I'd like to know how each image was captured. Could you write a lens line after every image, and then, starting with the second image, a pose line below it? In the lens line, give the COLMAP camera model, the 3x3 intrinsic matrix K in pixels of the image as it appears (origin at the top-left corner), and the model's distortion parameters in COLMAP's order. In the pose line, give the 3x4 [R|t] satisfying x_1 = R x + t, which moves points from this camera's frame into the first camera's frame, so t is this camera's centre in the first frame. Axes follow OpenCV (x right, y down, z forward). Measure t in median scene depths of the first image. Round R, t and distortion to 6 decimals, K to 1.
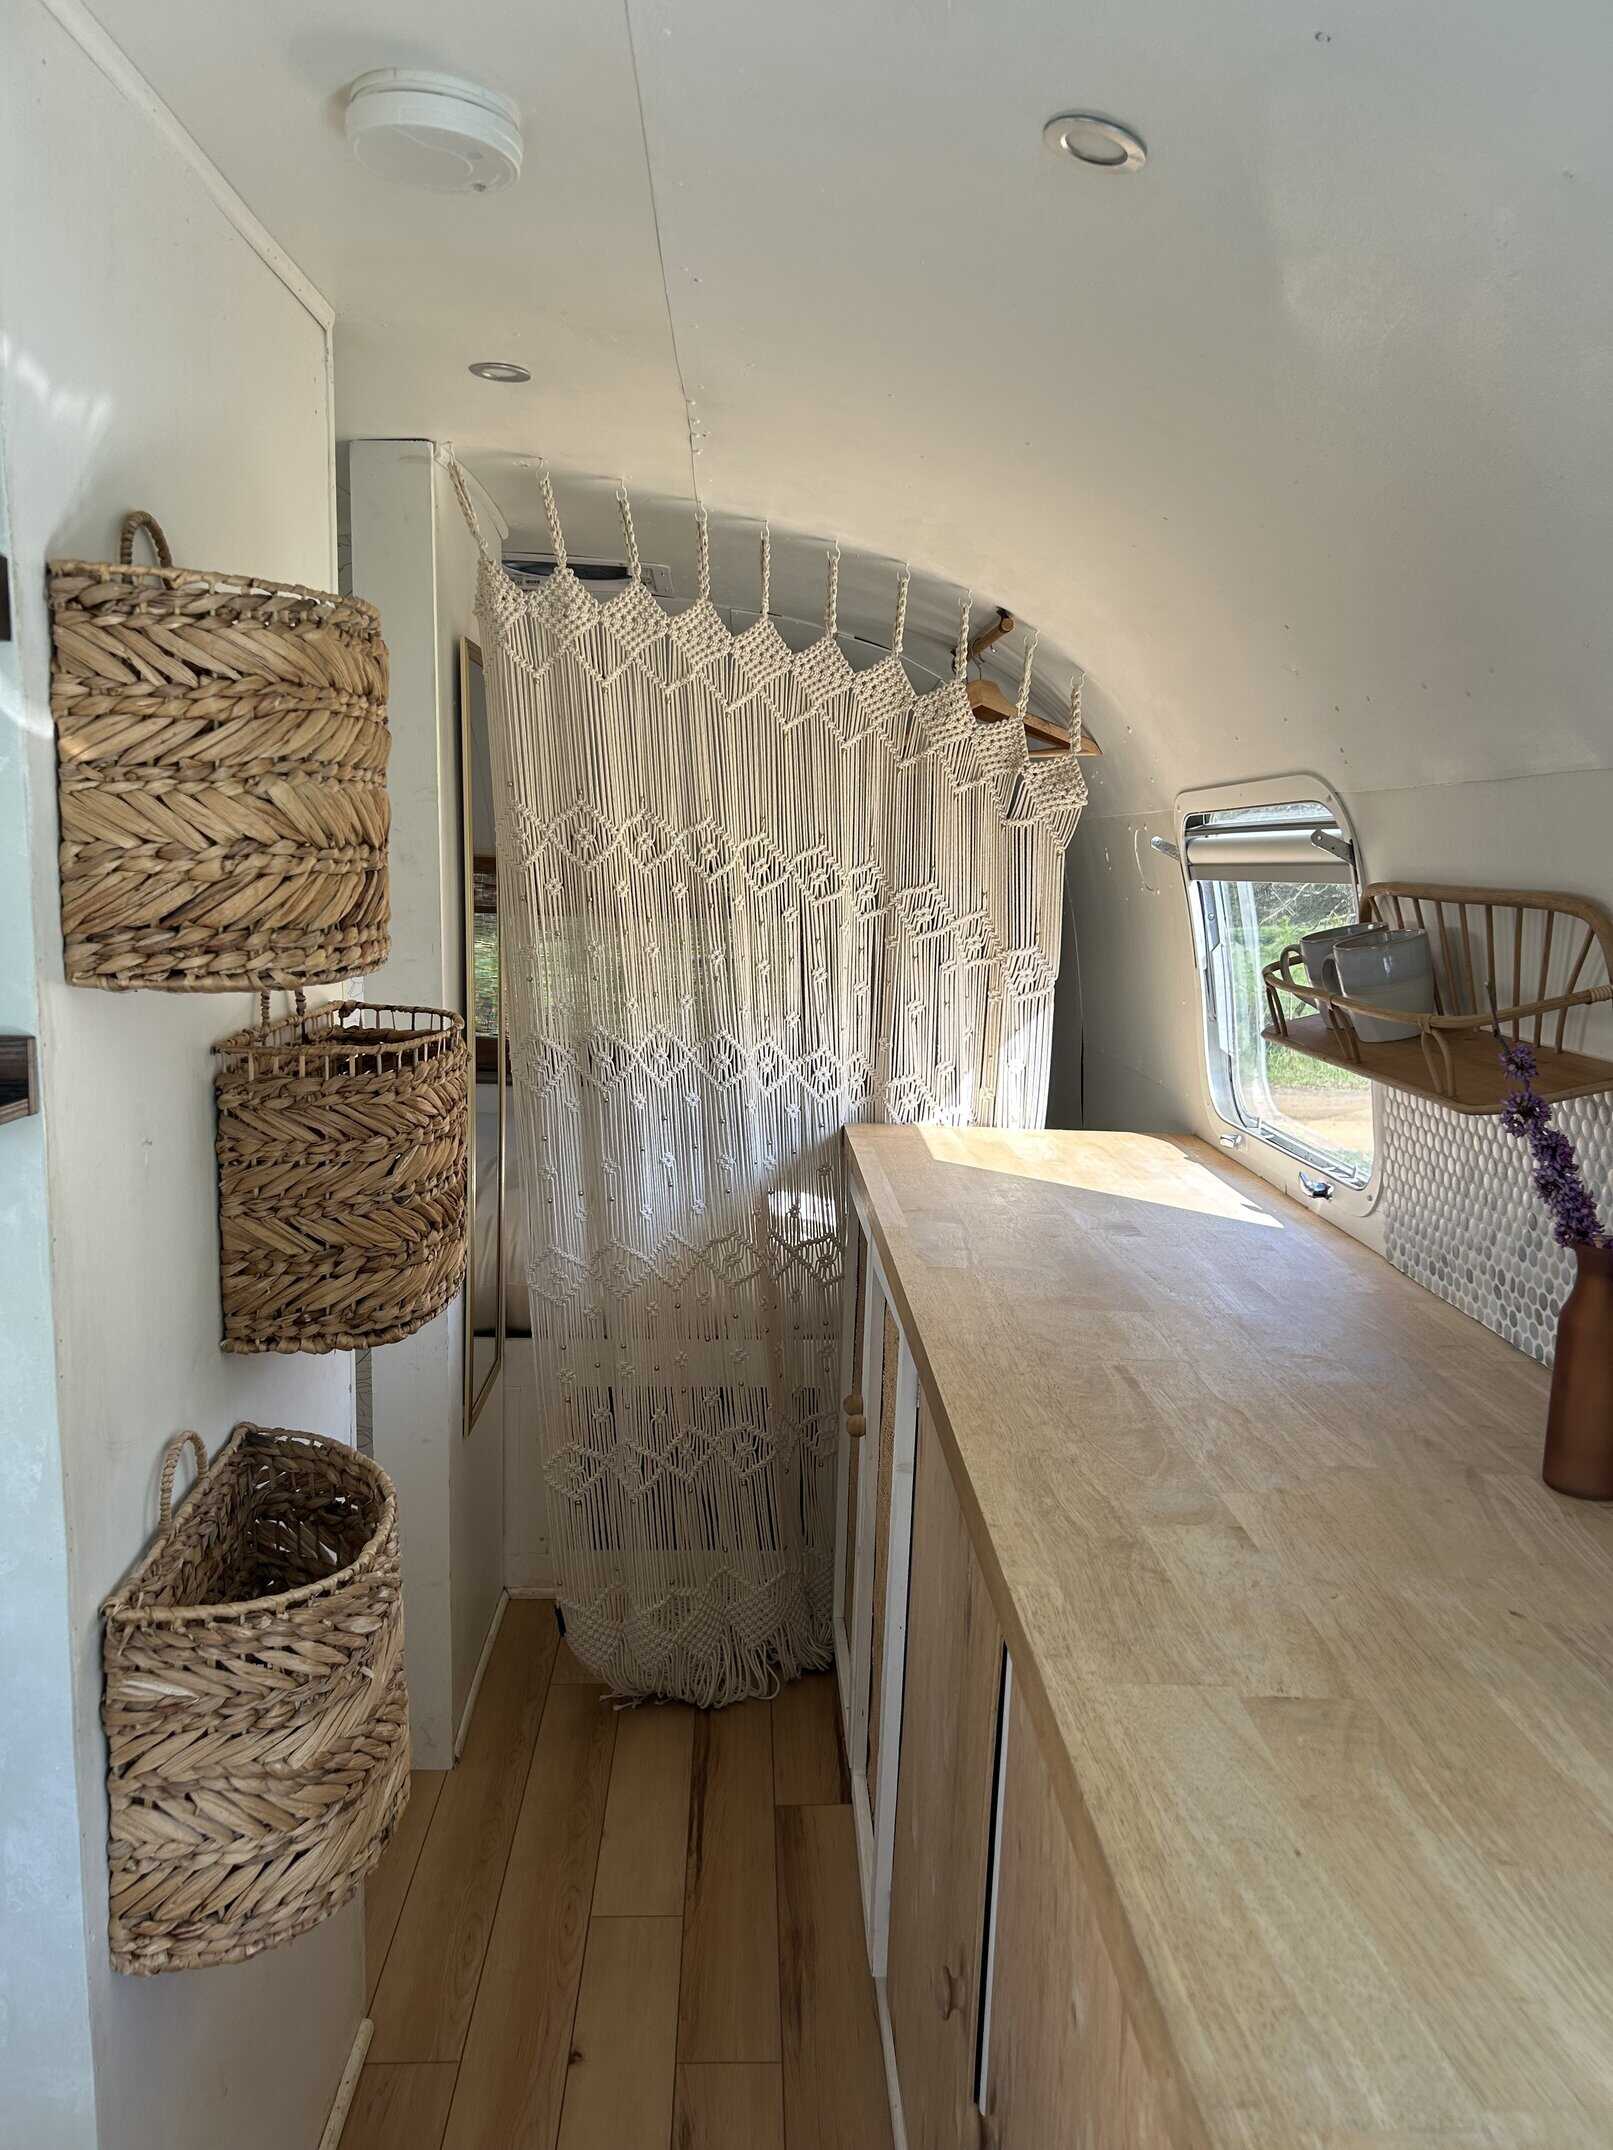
lens RADIAL K [[1628.4, 0, 806.5], [0, 1628.4, 1075.0], [0, 0, 1]] dist [0.021683, 0.000426]
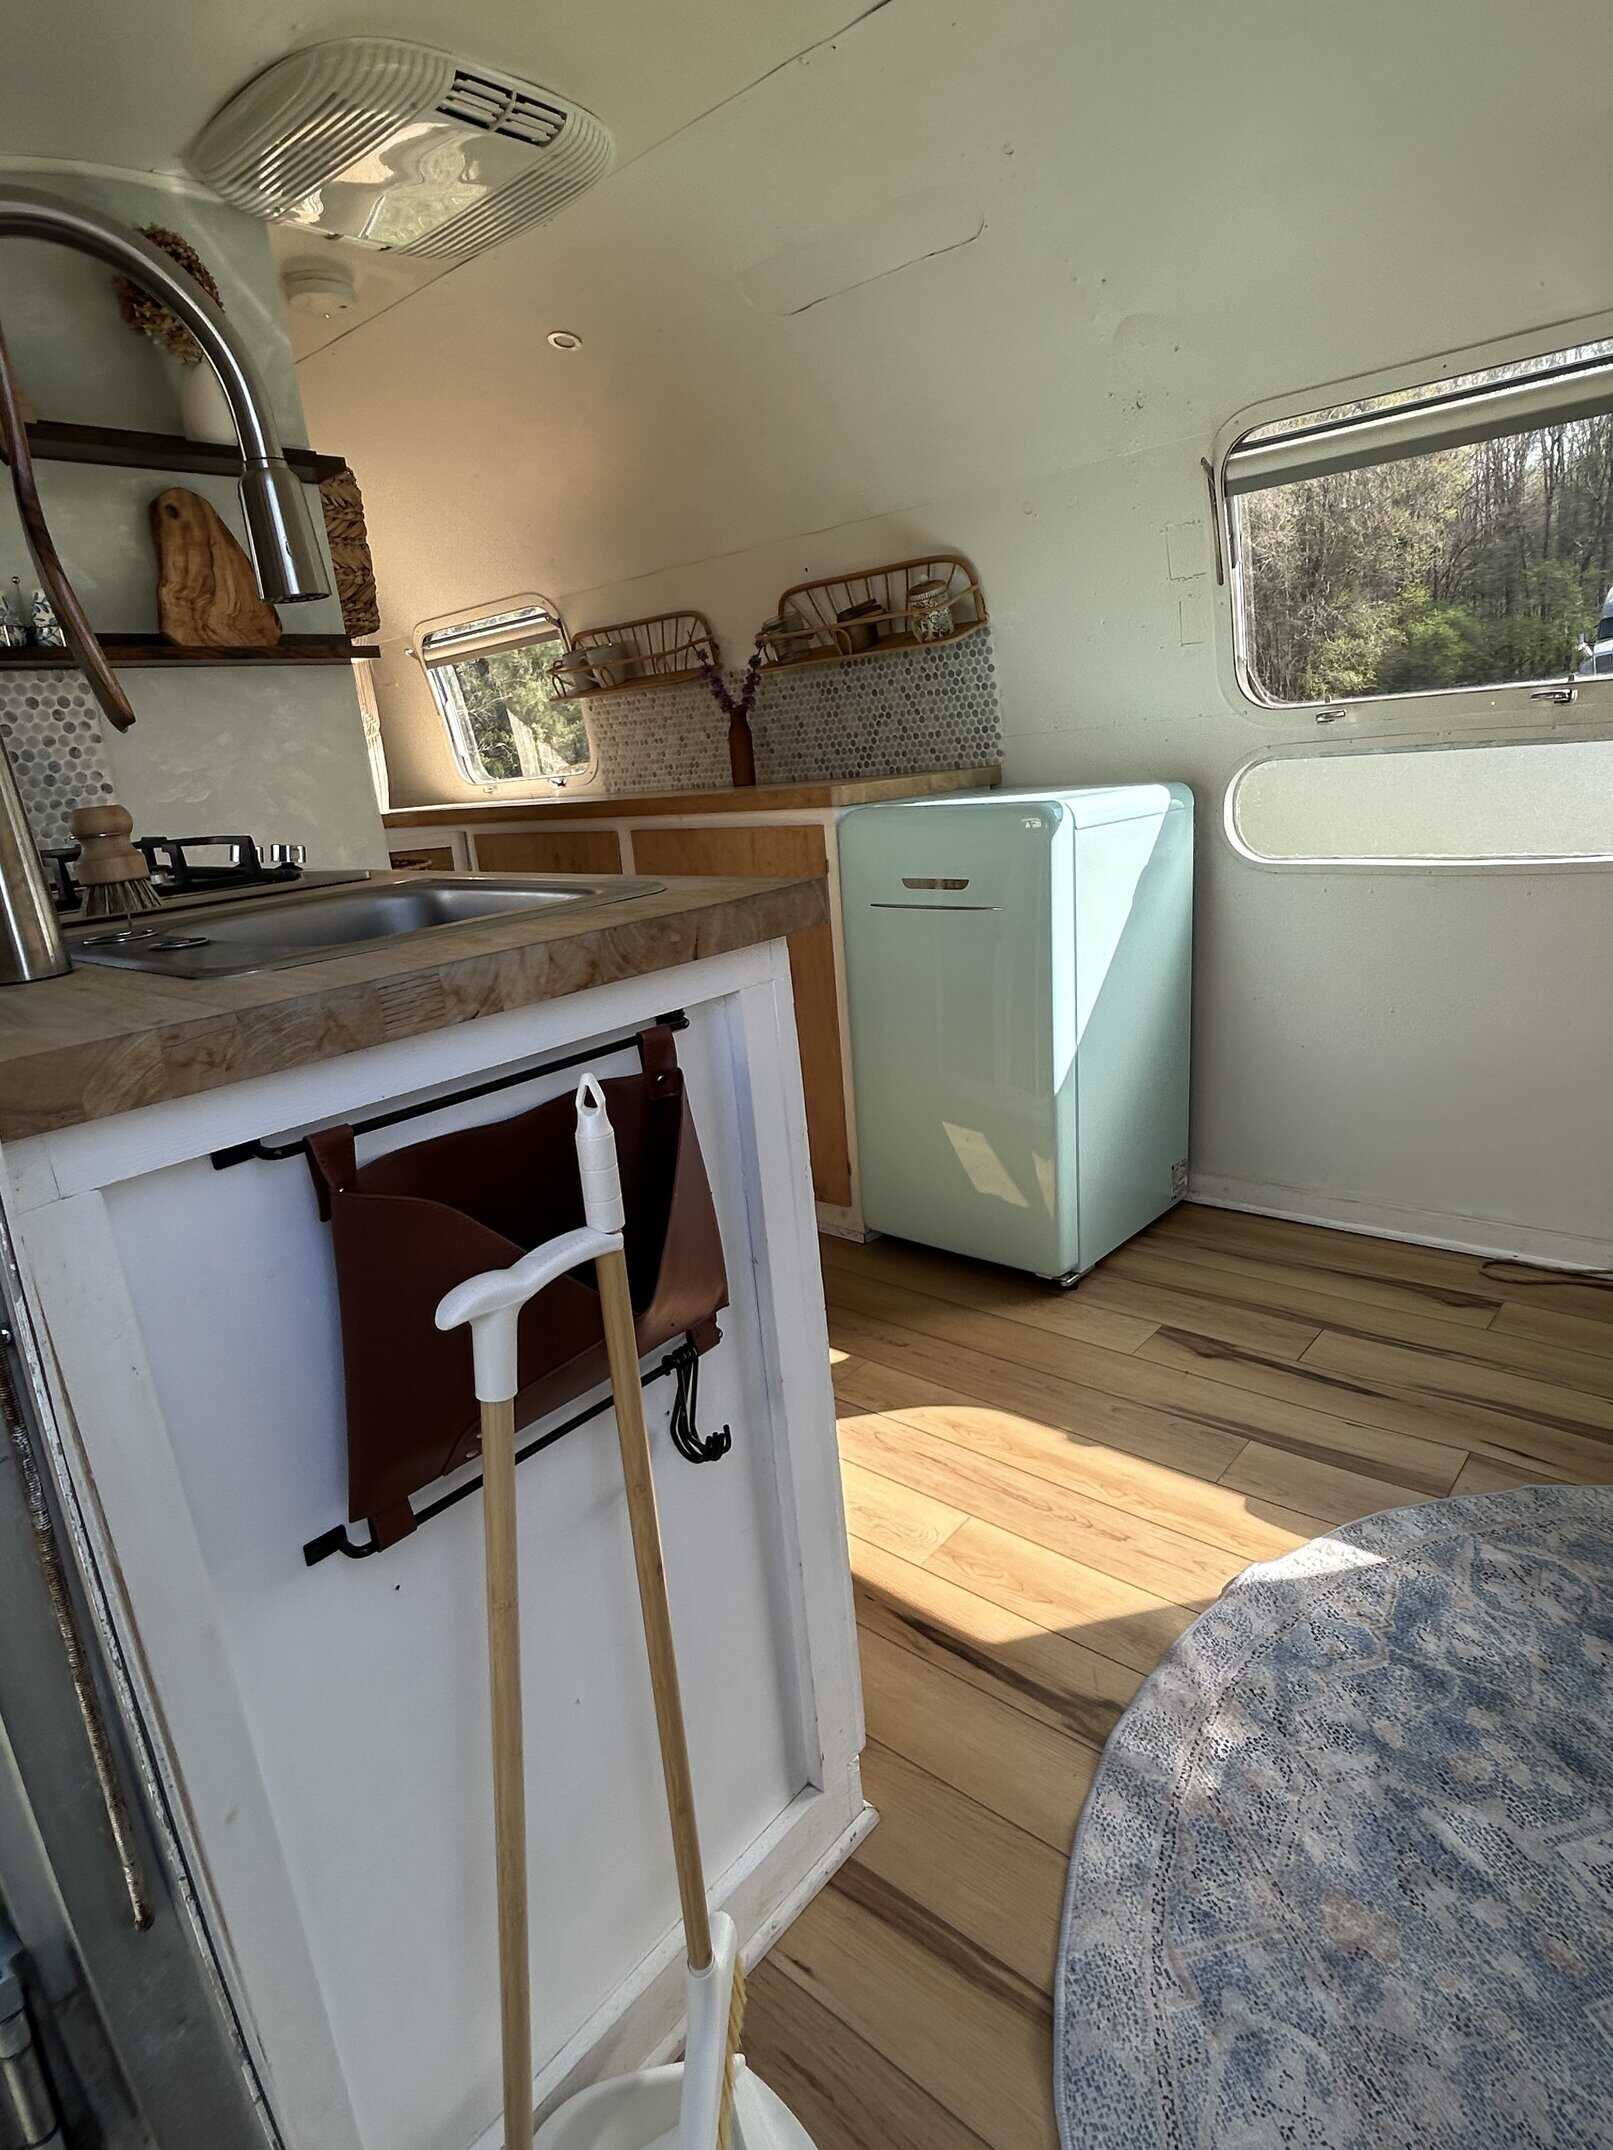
lens RADIAL K [[1191.0, 0, 805.0], [0, 1191.0, 1070.5], [0, 0, 1]] dist [-0.014031, 0.011932]
pose [[0.677842, -0.277228, 0.680937, -1.100022], [0.208349, 0.960648, 0.183704, 0.344123], [-0.705068, 0.017350, 0.708928, -0.690291]]
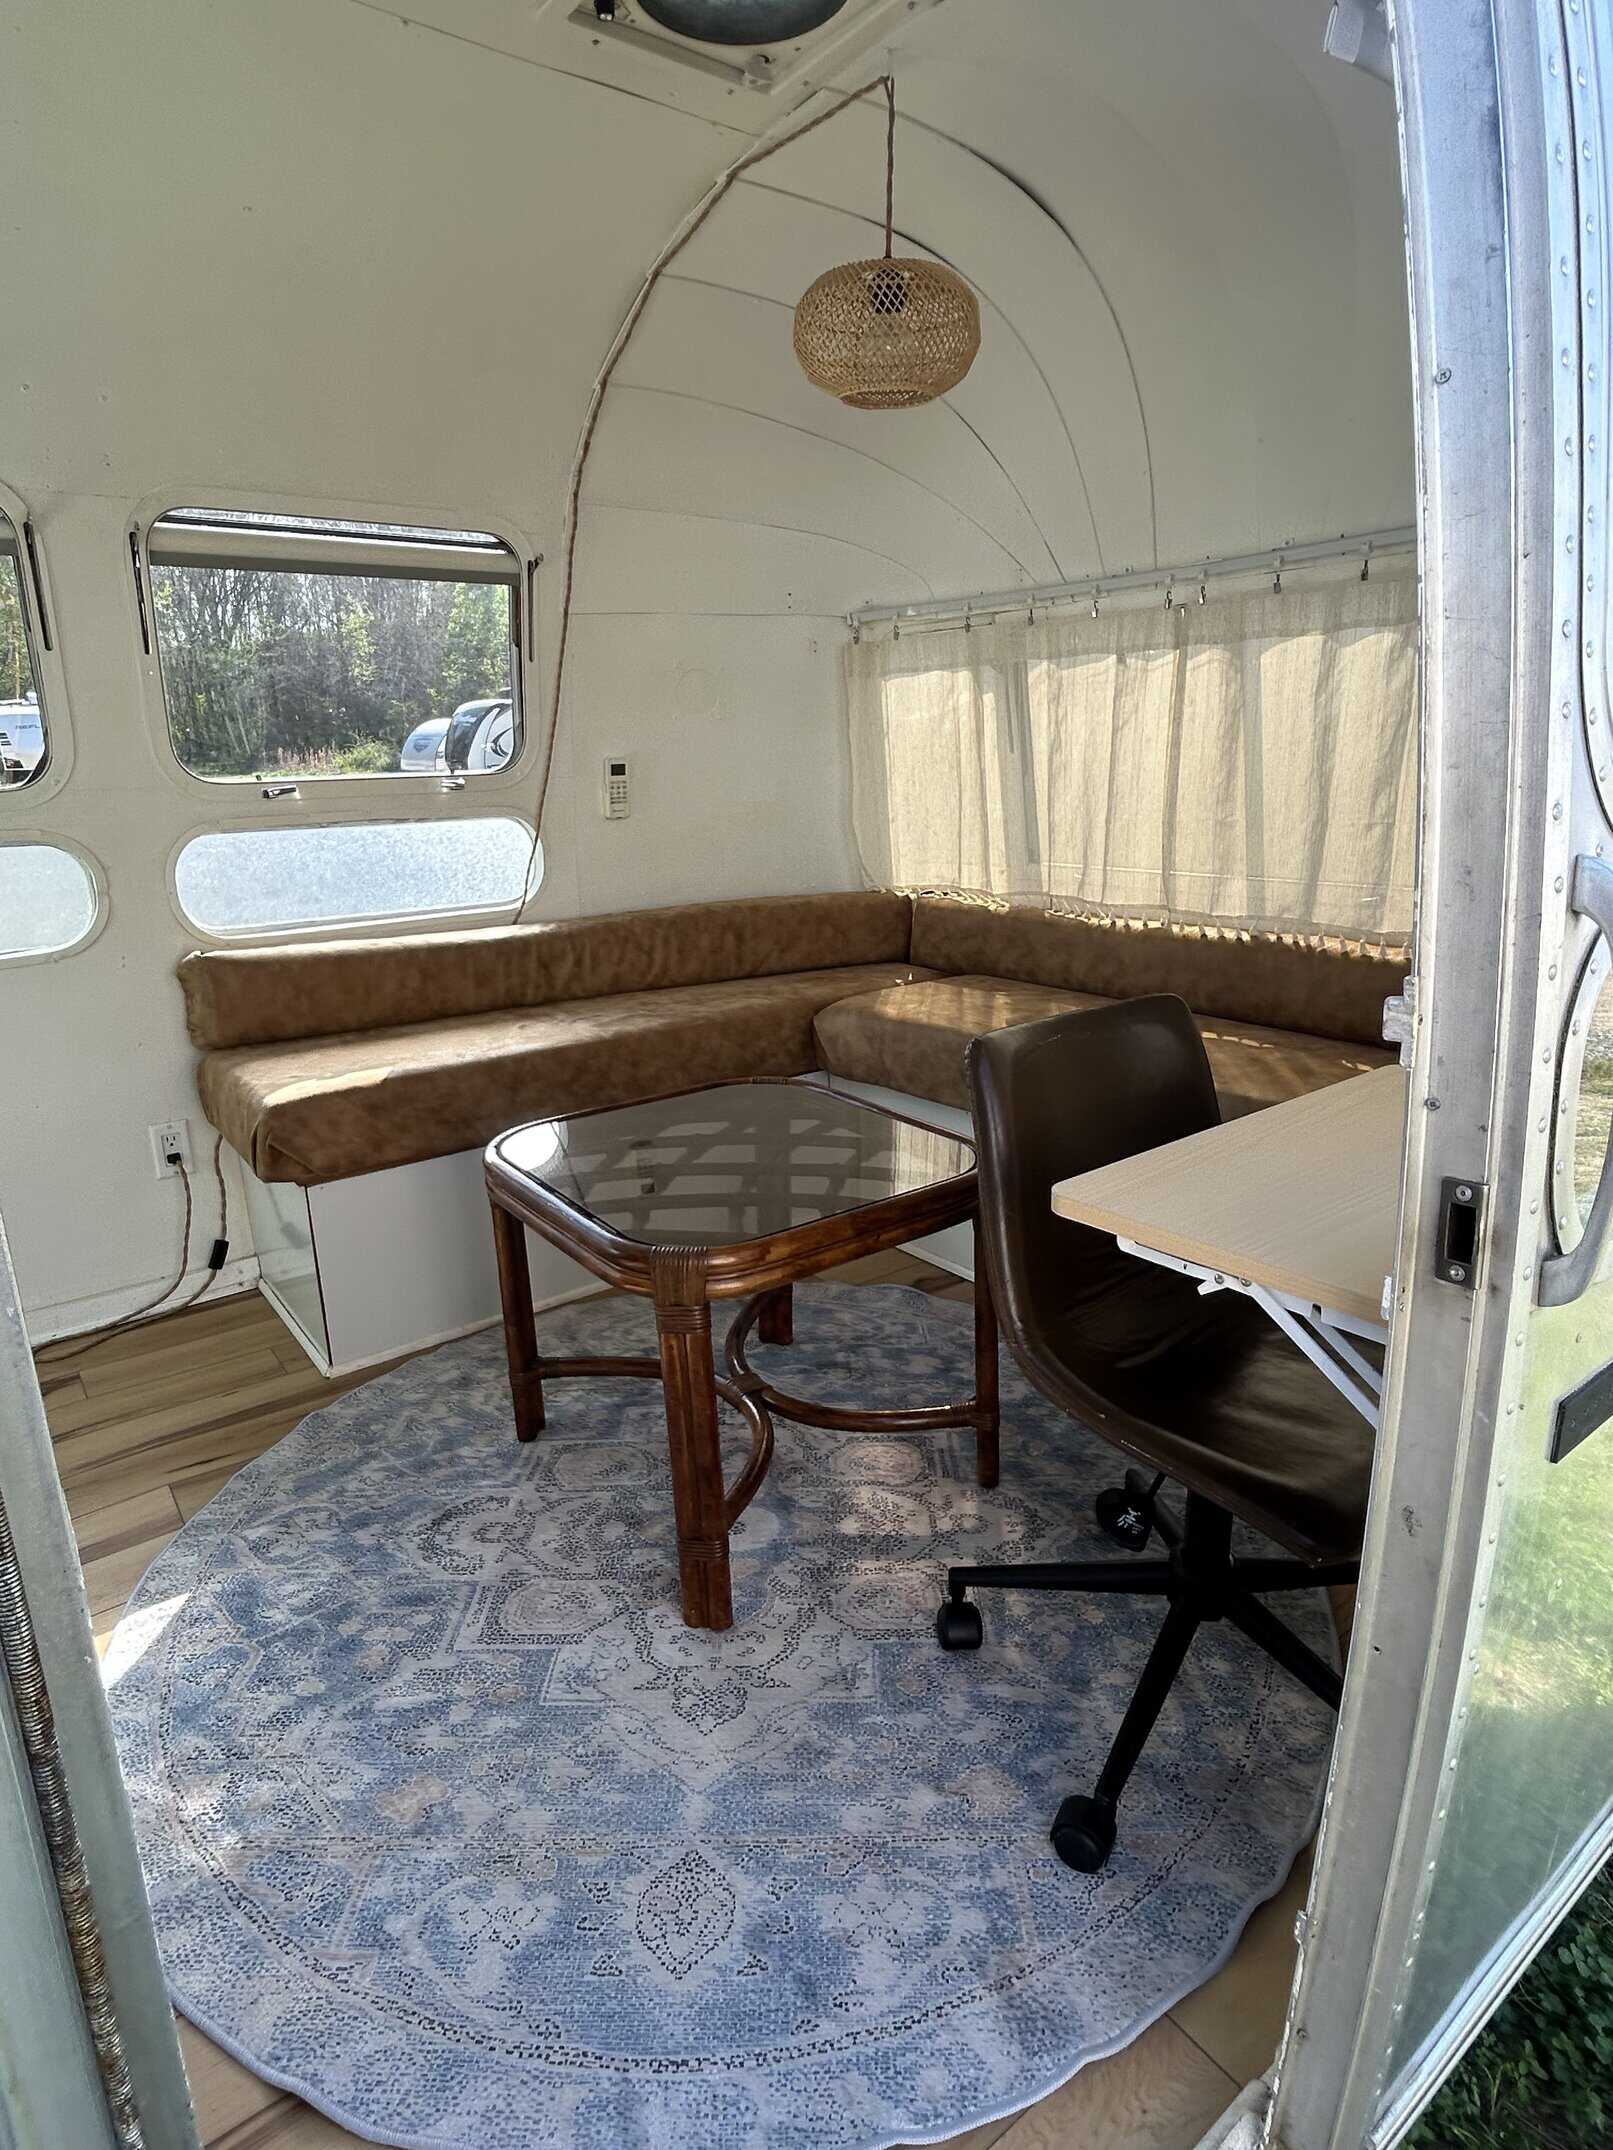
lens RADIAL K [[1191.0, 0, 805.0], [0, 1191.0, 1070.5], [0, 0, 1]] dist [-0.014031, 0.011932]
pose [[-0.578288, -0.212452, 0.787685, -1.250571], [0.131294, 0.928678, 0.346871, 0.302023], [-0.805198, 0.304010, -0.509150, -0.352384]]
